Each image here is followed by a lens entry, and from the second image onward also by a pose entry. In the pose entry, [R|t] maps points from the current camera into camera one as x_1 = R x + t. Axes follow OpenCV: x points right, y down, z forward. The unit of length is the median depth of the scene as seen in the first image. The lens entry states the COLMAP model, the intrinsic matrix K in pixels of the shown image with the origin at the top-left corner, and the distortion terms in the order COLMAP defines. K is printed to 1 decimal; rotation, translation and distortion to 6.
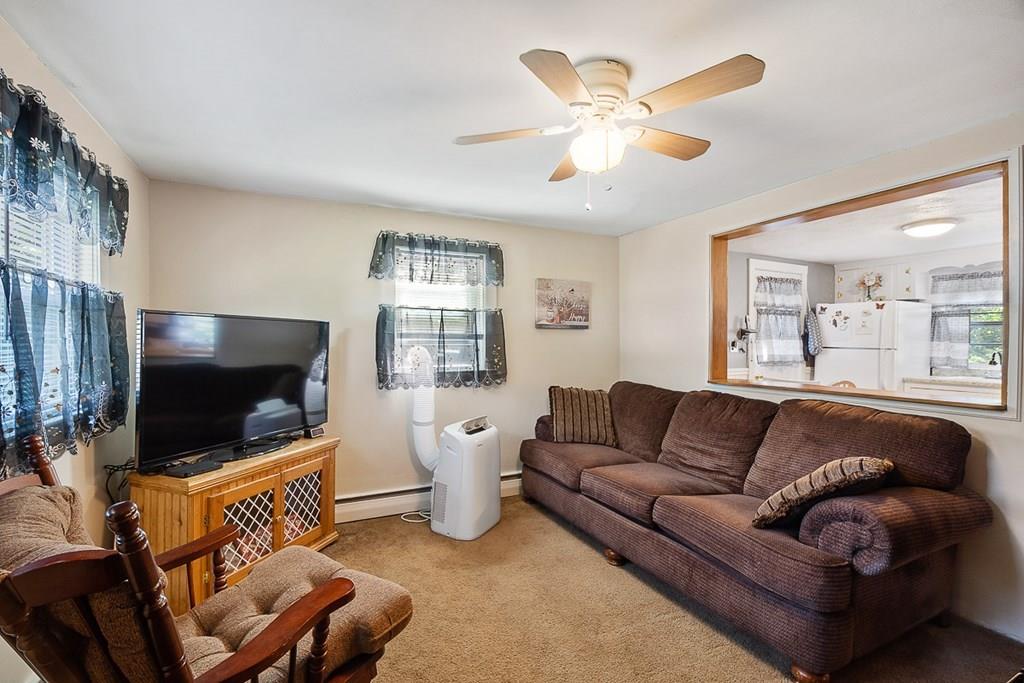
lens RADIAL K [[461.7, 0, 505.4], [0, 461.7, 345.5], [0, 0, 1]] dist [0.000897, -0.000490]
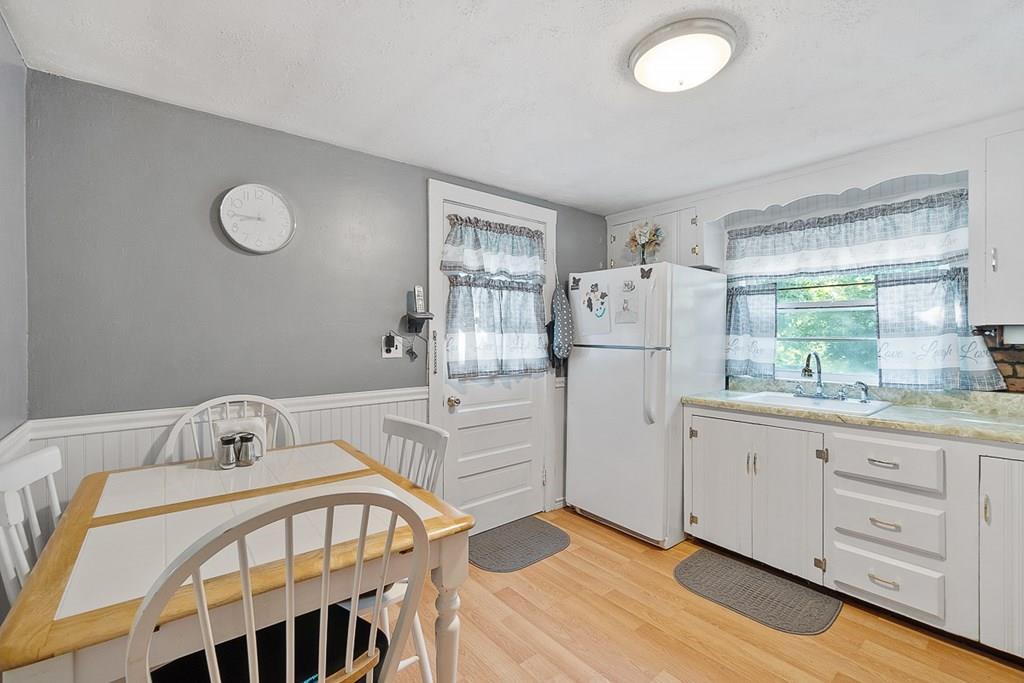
lens RADIAL K [[461.7, 0, 514.9], [0, 461.7, 336.1], [0, 0, 1]] dist [0.000897, -0.000490]
pose [[0.970770, -0.004345, 0.239971, 0.503398], [0.006406, 0.999949, -0.007807, -0.004079], [-0.239925, 0.009116, 0.970749, 0.471769]]
